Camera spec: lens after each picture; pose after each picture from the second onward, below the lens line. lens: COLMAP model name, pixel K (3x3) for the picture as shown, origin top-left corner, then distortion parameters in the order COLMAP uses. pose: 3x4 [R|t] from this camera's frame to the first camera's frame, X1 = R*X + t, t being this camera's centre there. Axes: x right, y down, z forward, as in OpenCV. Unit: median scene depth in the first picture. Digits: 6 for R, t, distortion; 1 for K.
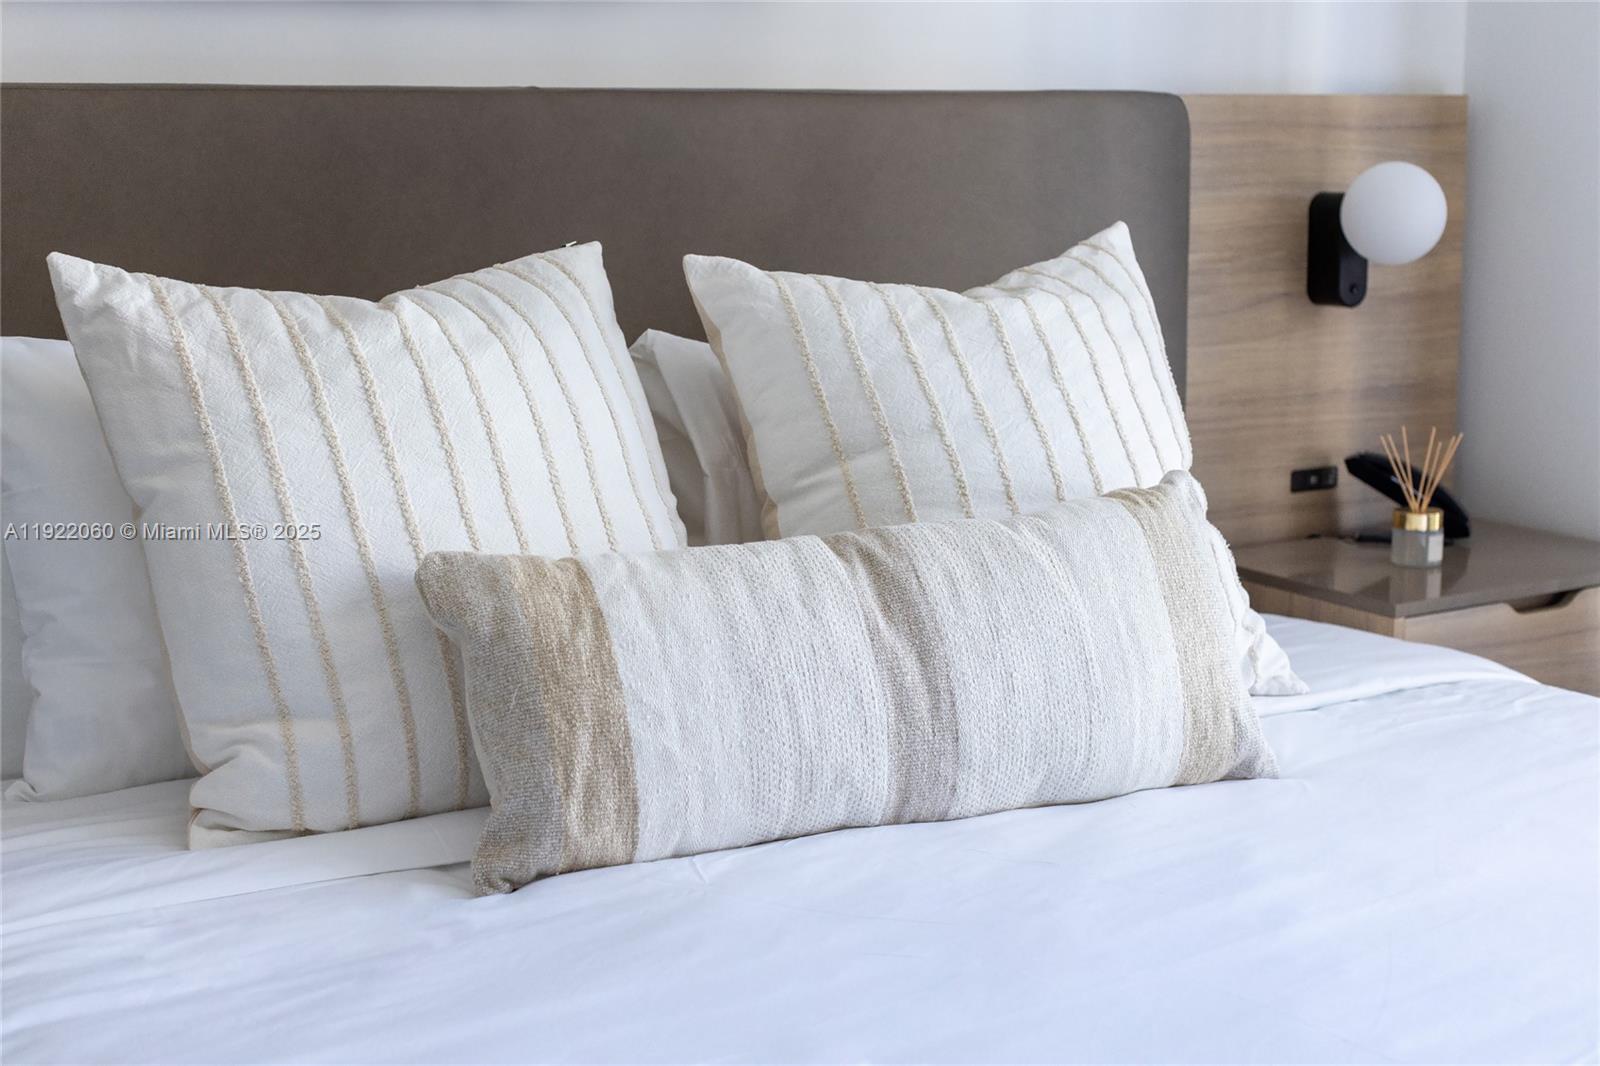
lens RADIAL K [[2348.3, 0, 800.0], [0, 2348.3, 533.0], [0, 0, 1]] dist [0.027490, -0.027379]
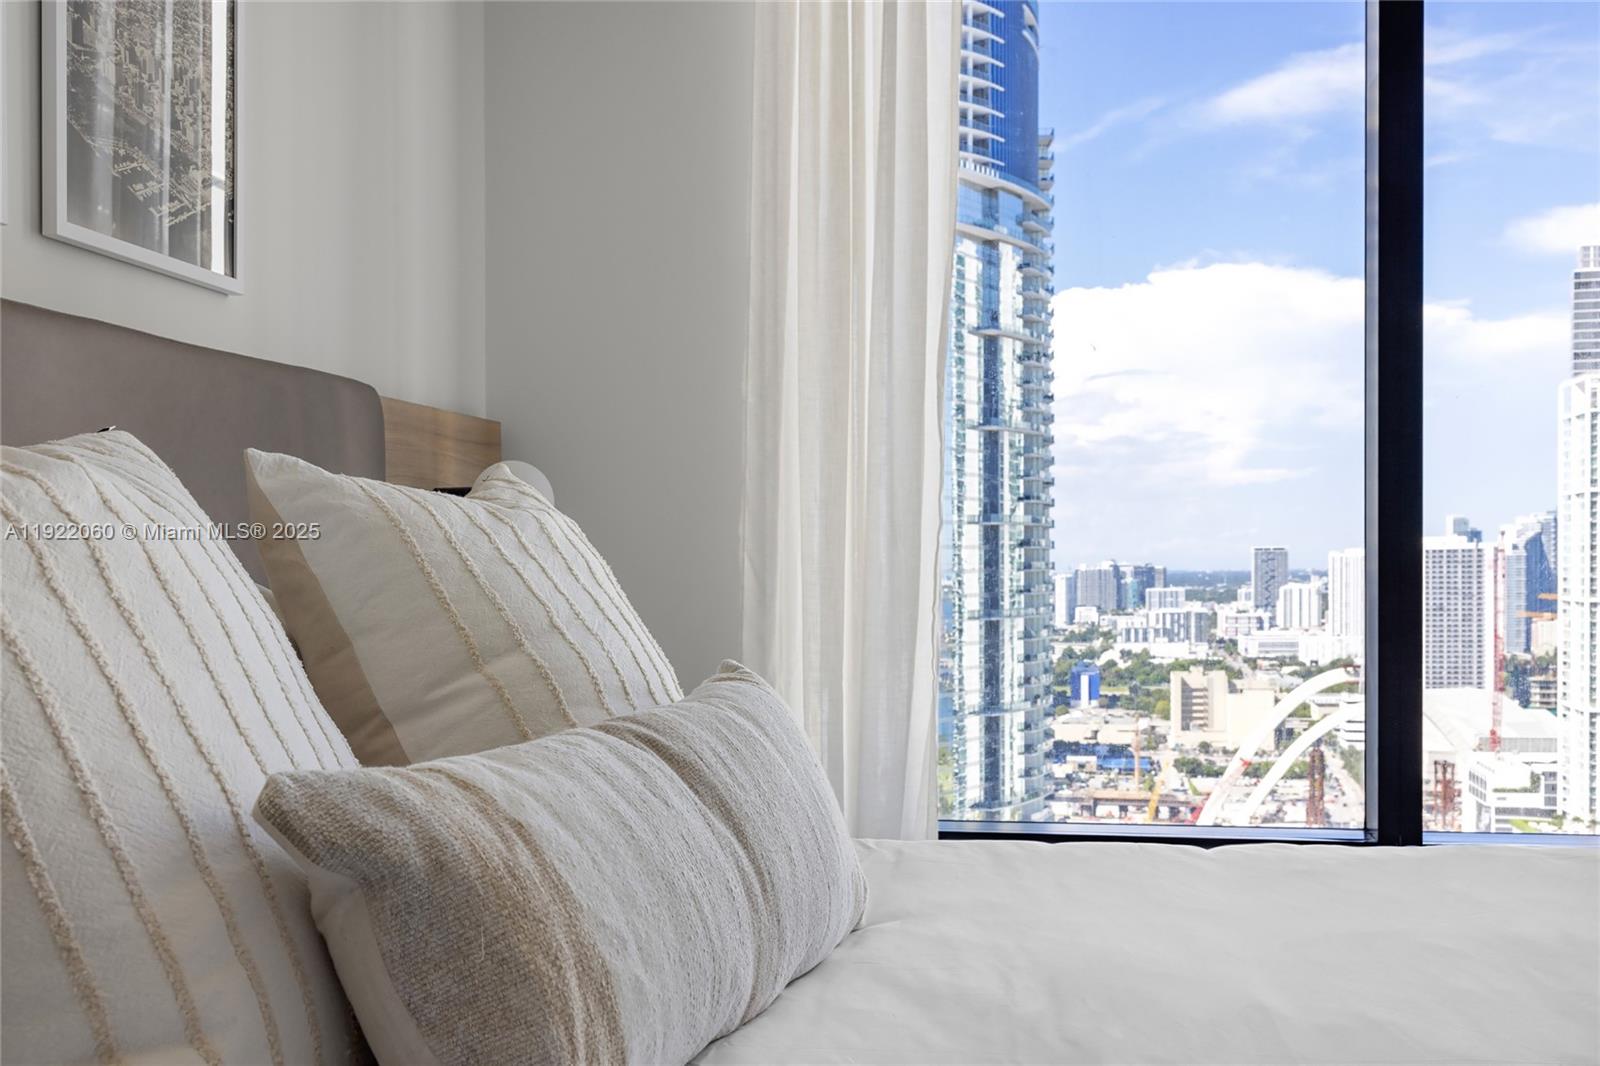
lens RADIAL K [[1581.7, 0, 917.1], [0, 1581.7, 538.4], [0, 0, 1]] dist [-0.008686, -0.009868]
pose [[0.652368, 0.004420, 0.757890, -0.356291], [0.139036, 0.982315, -0.125407, 0.022756], [-0.745041, 0.187185, 0.640216, 0.492592]]
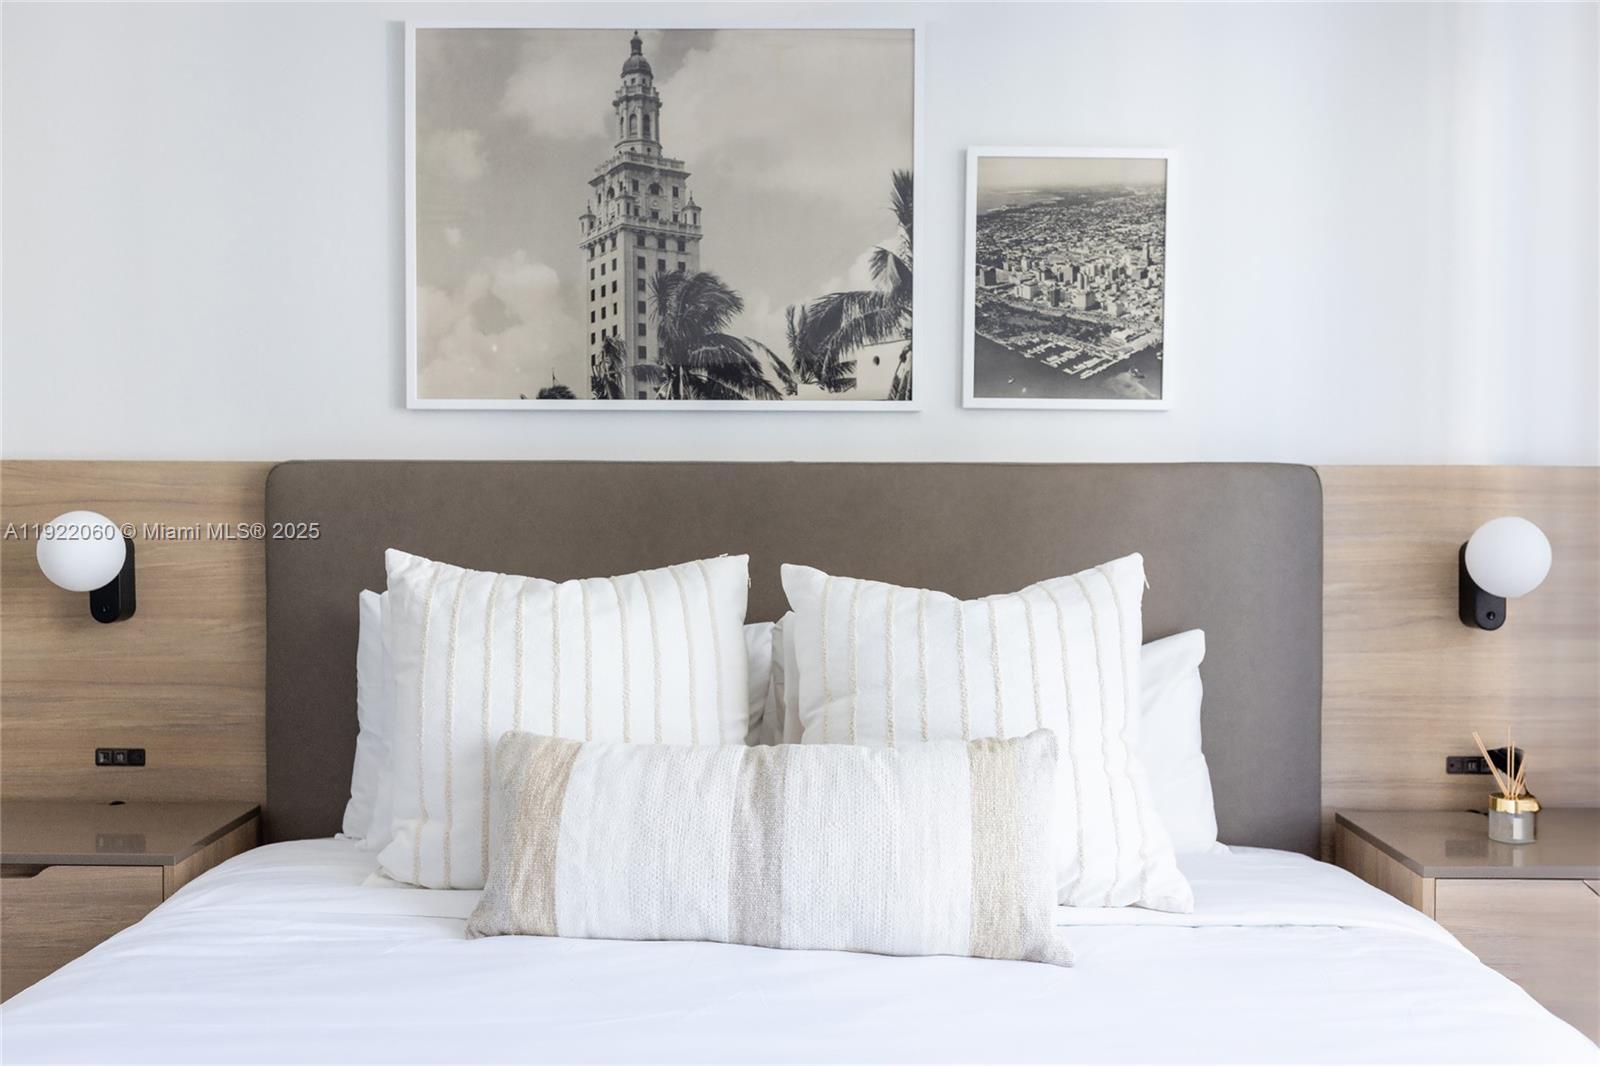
lens RADIAL K [[1509.7, 0, 800.0], [0, 1509.7, 533.0], [0, 0, 1]] dist [-0.011082, -0.002594]
pose [[0.835265, 0.018083, -0.549551, 0.551951], [-0.099751, 0.987858, -0.119107, -0.021211], [0.540724, 0.154304, 0.826926, 0.181808]]
